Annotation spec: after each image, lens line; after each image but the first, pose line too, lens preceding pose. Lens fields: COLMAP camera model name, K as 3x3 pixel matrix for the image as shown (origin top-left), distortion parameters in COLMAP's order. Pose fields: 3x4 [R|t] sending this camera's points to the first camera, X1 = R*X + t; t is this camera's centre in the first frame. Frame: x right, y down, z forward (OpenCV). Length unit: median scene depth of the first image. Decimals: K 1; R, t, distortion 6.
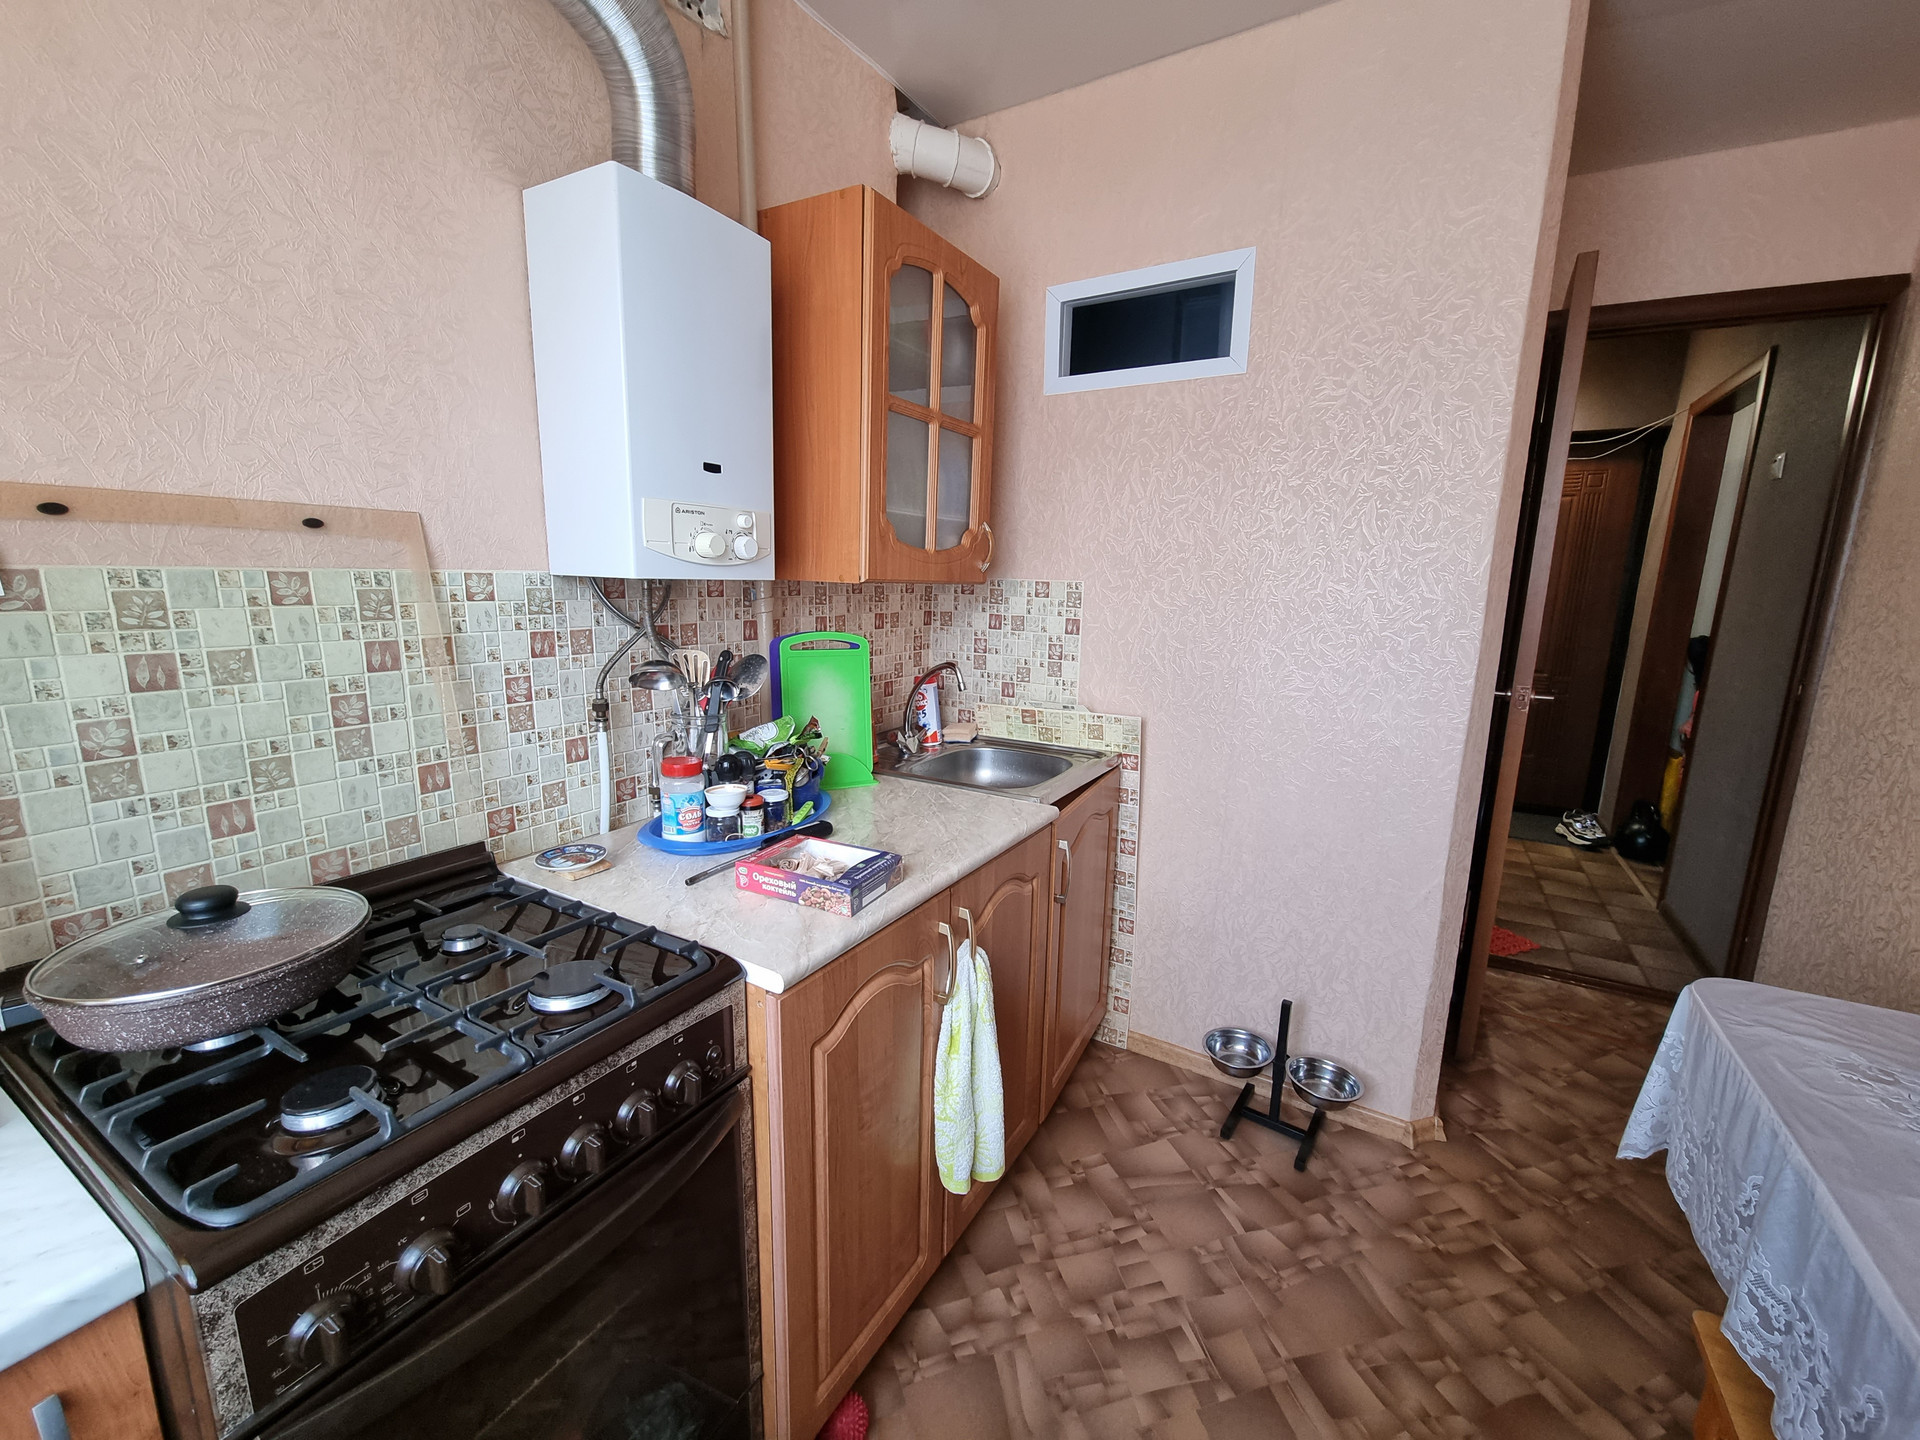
lens RADIAL K [[780.5, 0, 967.7], [0, 780.5, 724.0], [0, 0, 1]] dist [-0.001332, -0.001272]
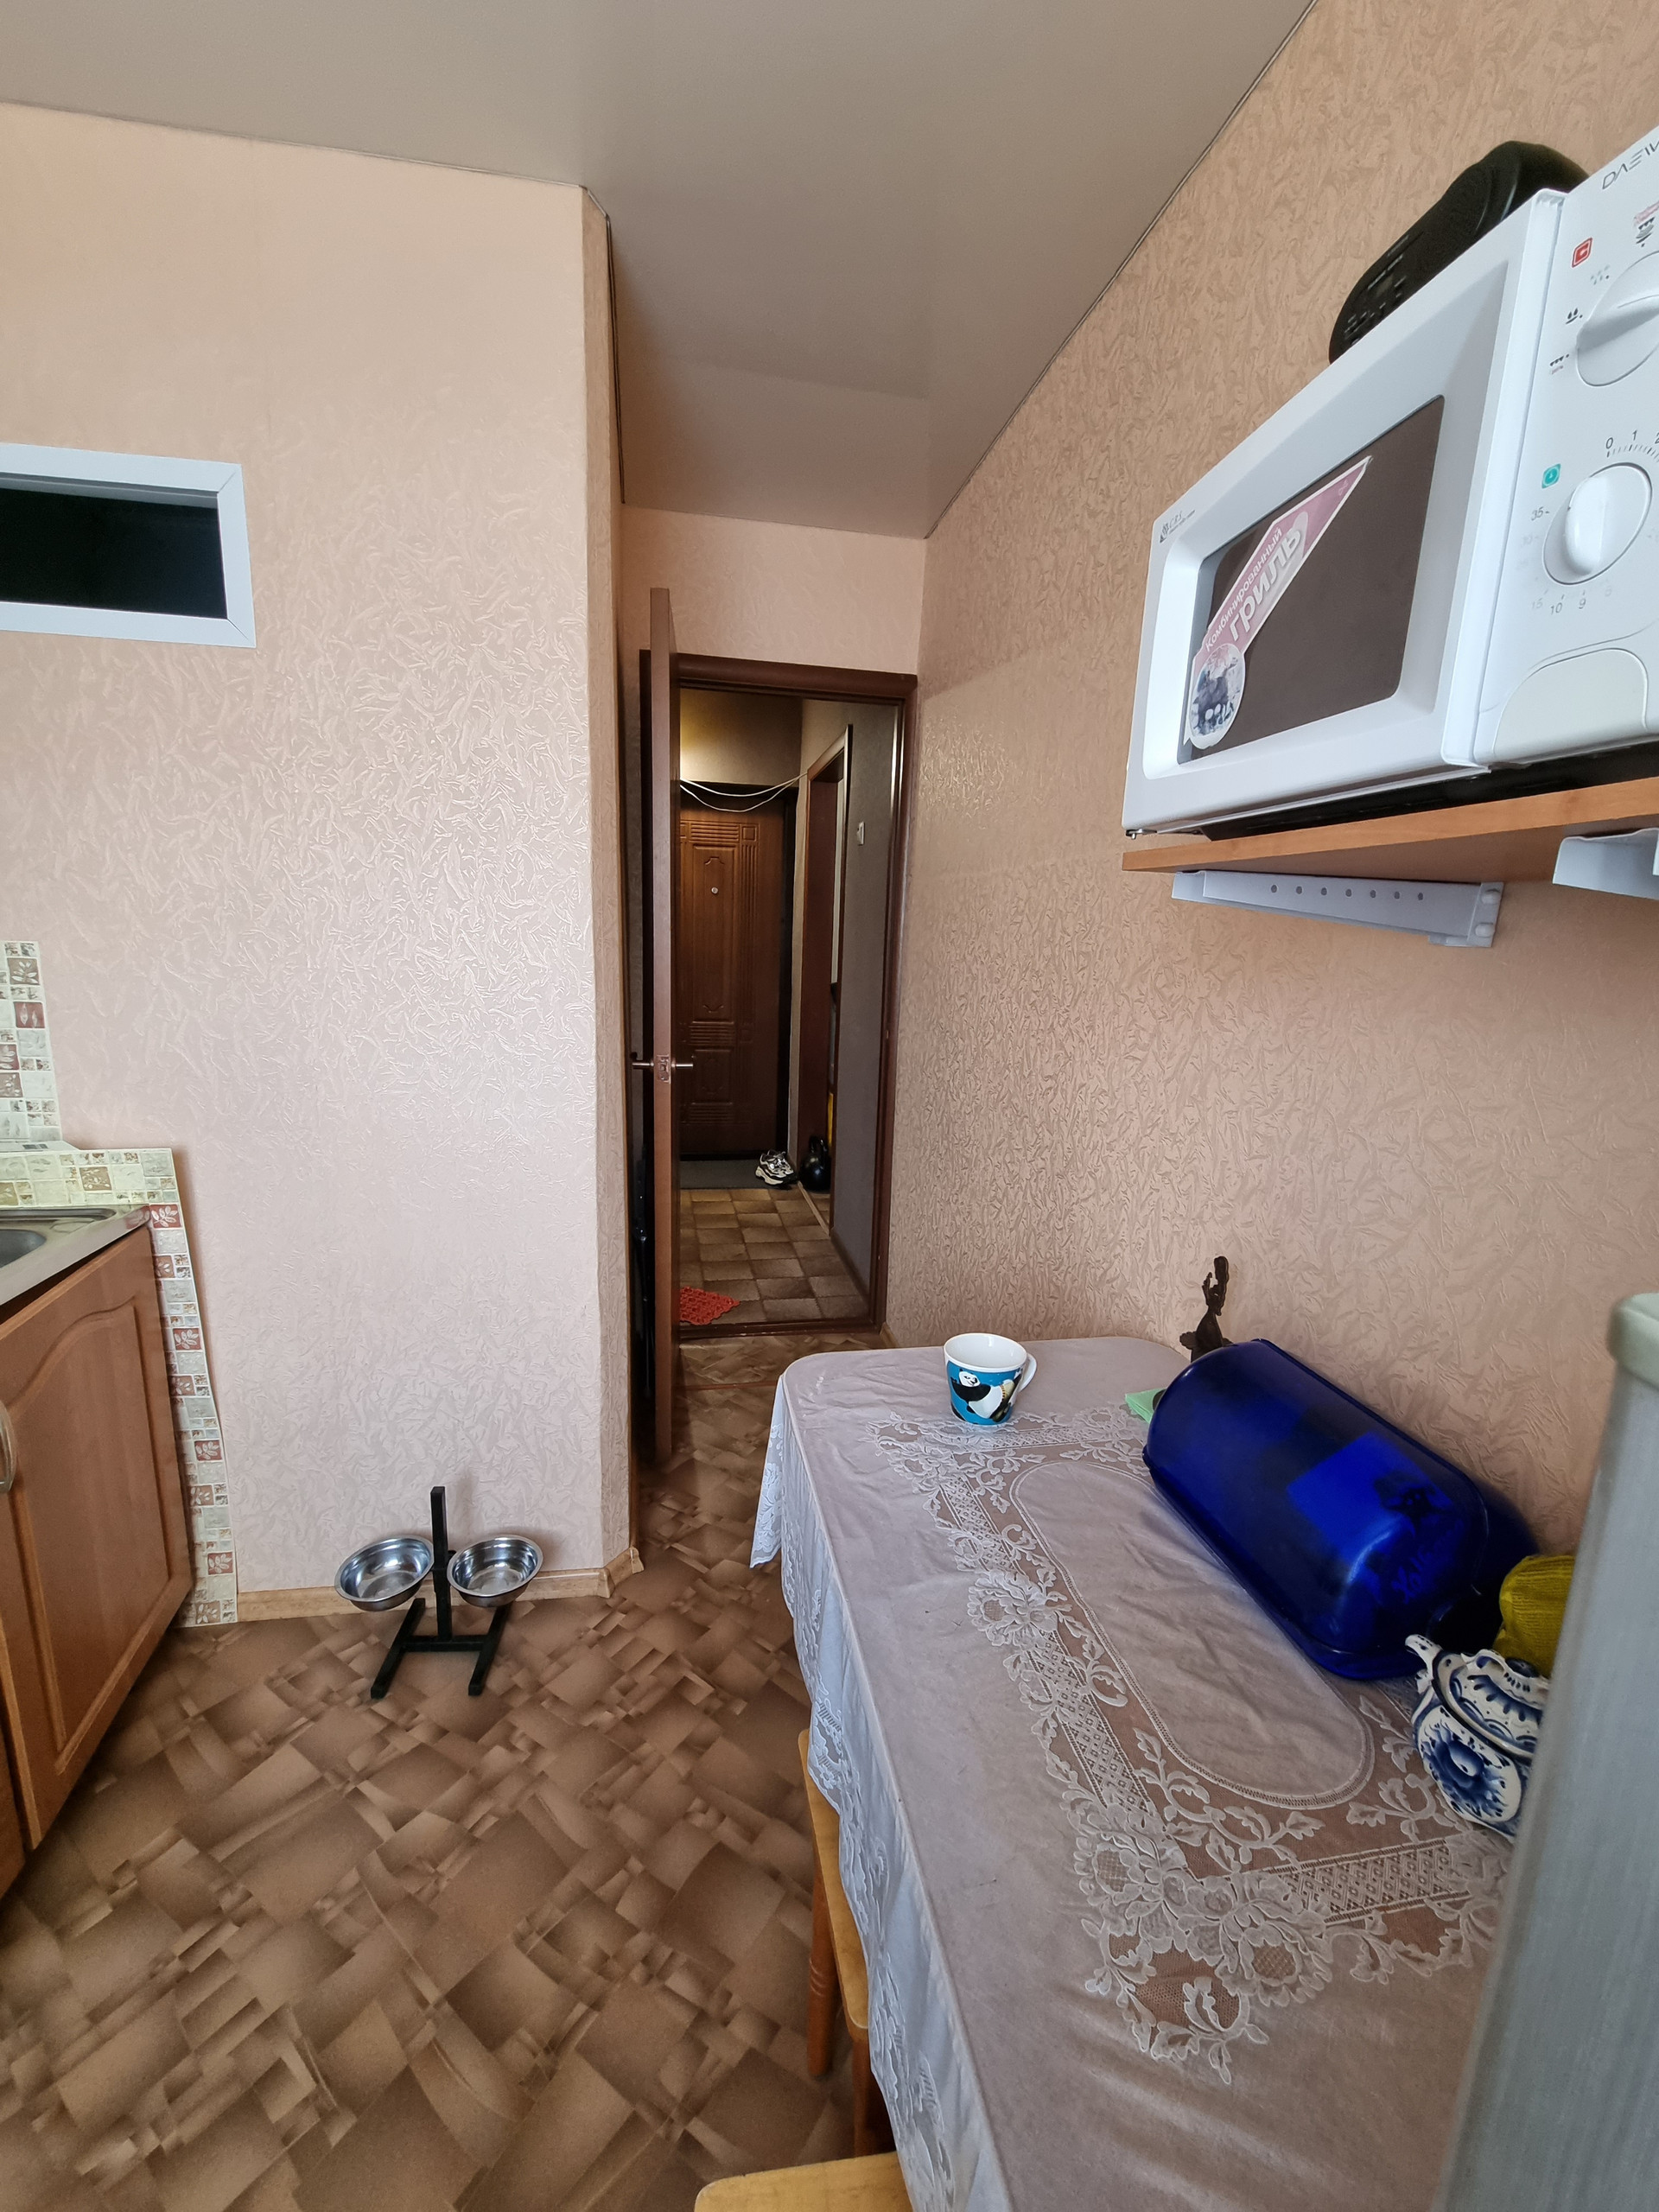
lens RADIAL K [[899.2, 0, 823.5], [0, 899.2, 1100.6], [0, 0, 1]] dist [-0.001332, -0.001272]
pose [[0.762974, -0.115559, 0.636016, 0.180126], [0.104531, 0.992998, 0.055023, -0.035642], [-0.637922, 0.024502, 0.769711, 0.061250]]
